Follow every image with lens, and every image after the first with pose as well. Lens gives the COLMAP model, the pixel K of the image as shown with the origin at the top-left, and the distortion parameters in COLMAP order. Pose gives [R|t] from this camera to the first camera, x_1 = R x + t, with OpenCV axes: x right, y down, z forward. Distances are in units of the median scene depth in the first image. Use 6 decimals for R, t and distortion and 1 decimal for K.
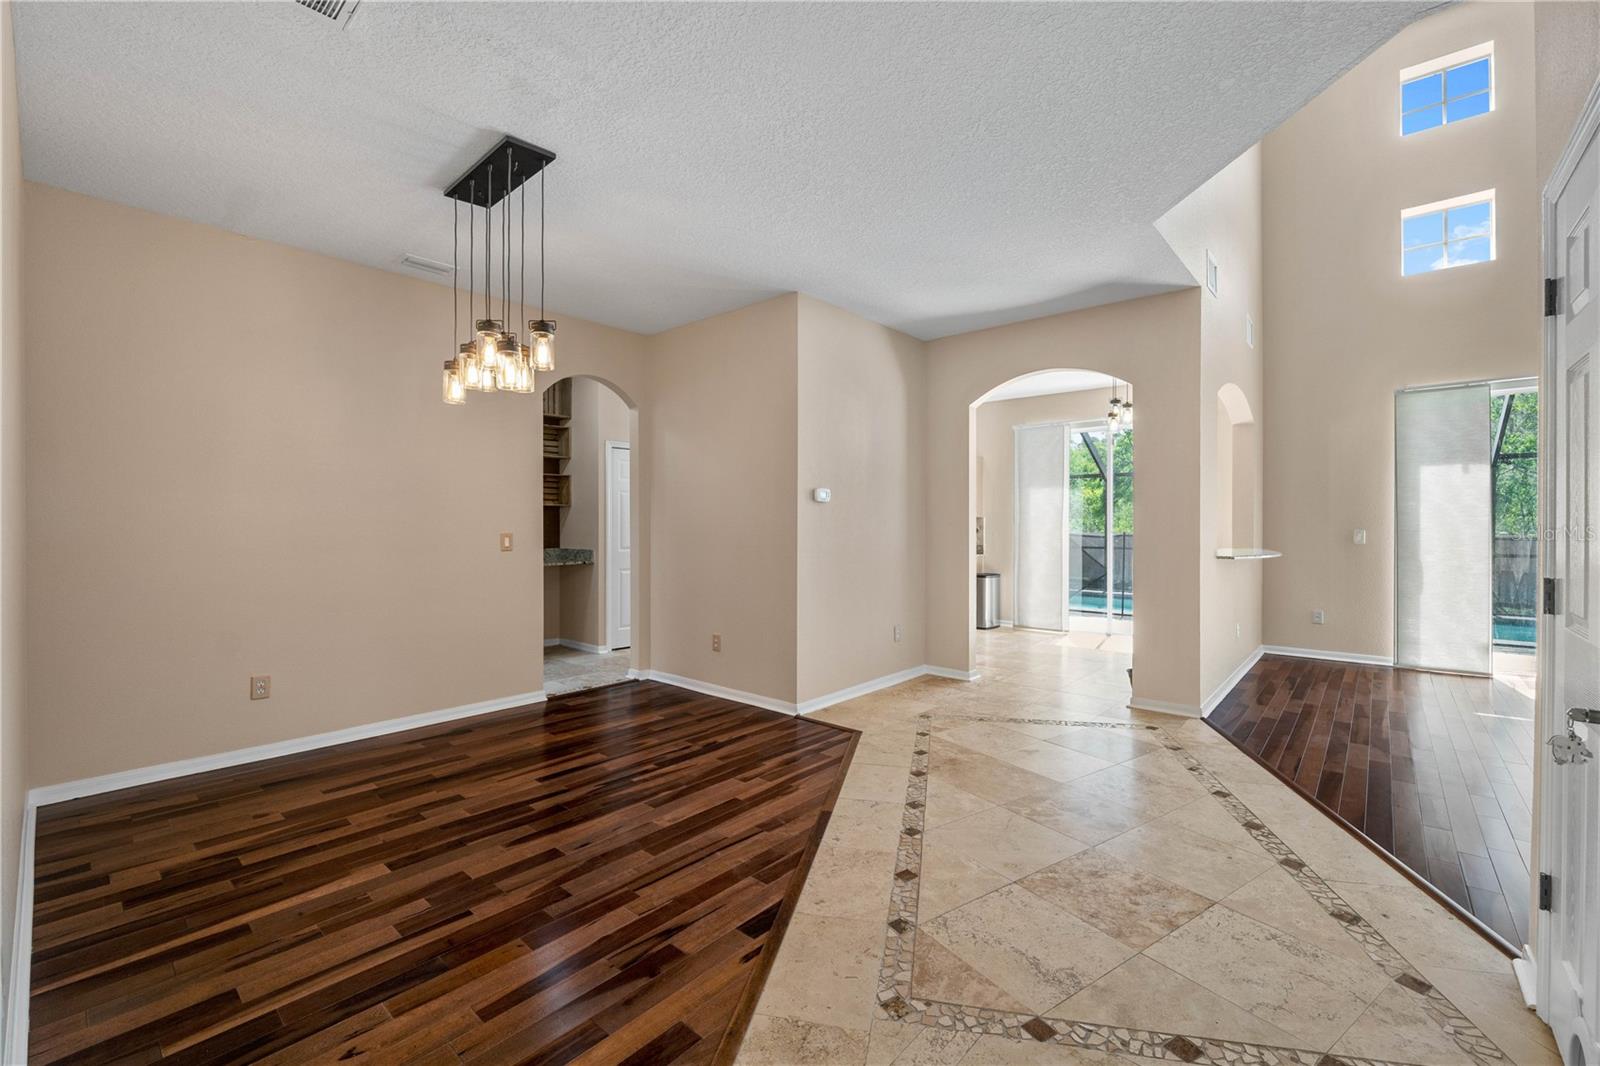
lens RADIAL K [[662.3, 0, 797.2], [0, 662.3, 528.2], [0, 0, 1]] dist [-0.008934, -0.000703]
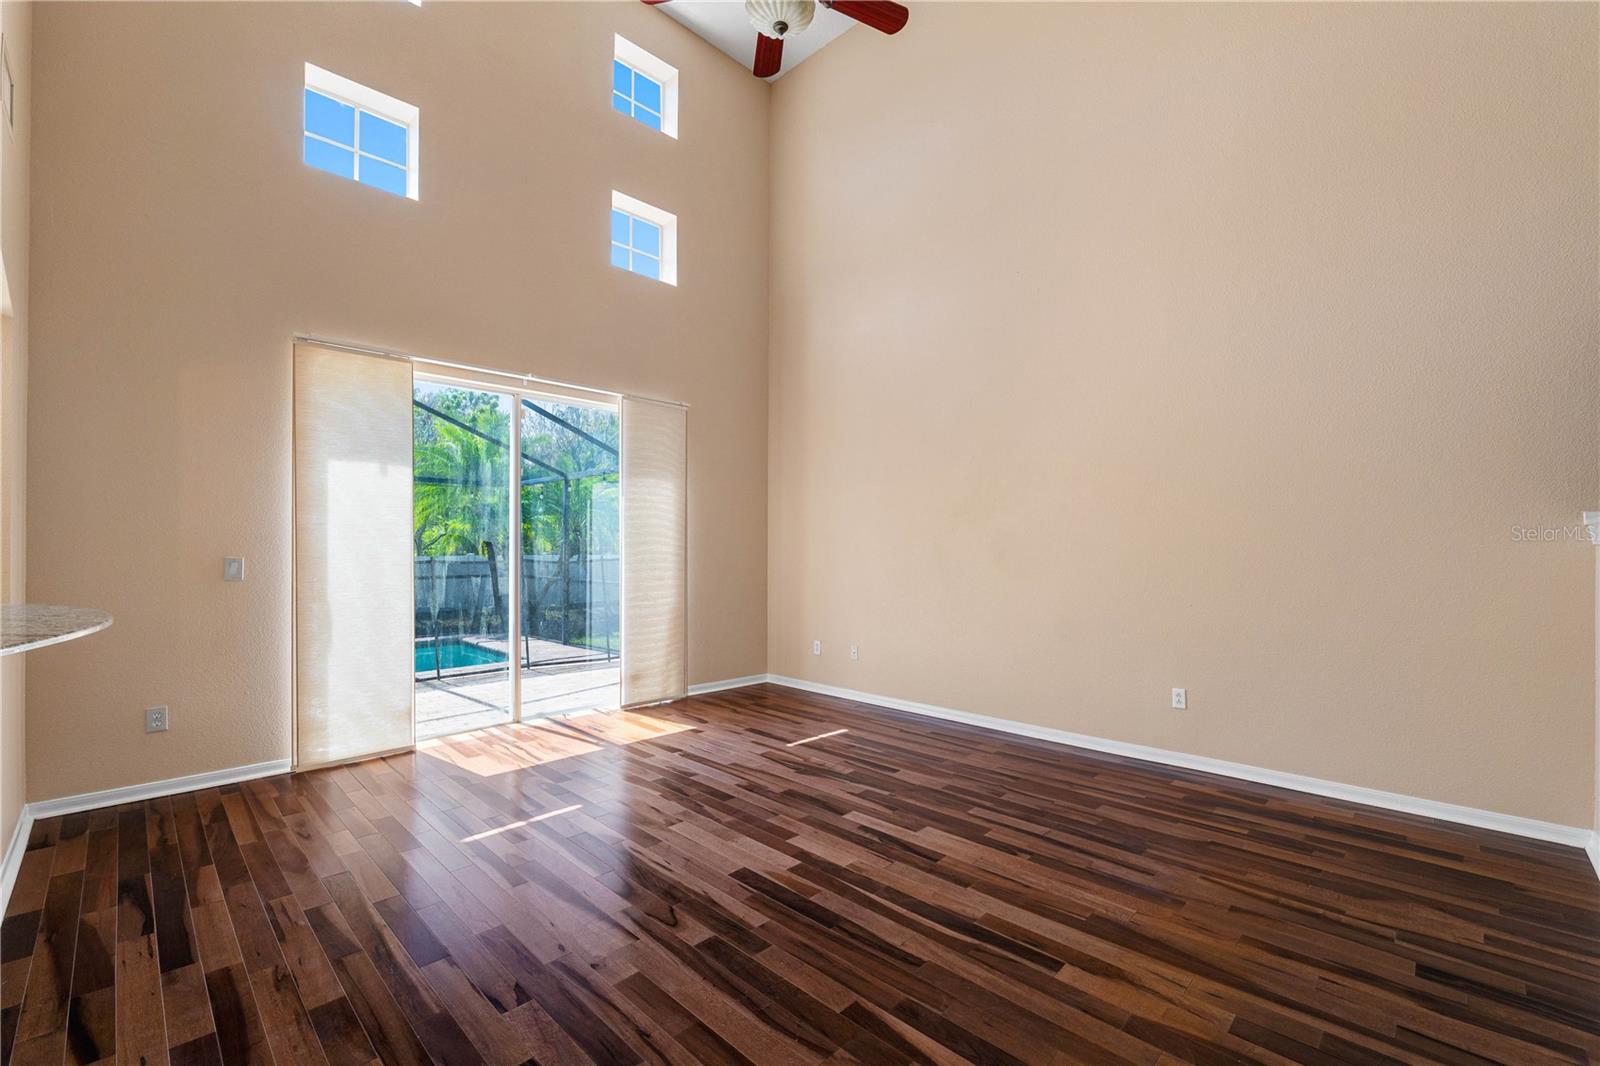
lens RADIAL K [[662.3, 0, 807.7], [0, 662.3, 542.2], [0, 0, 1]] dist [-0.008934, -0.000703]
pose [[0.032790, 0.002600, 0.999459, 0.307770], [0.009021, 0.999955, -0.002897, -0.004676], [-0.999422, 0.009111, 0.032765, 0.505618]]
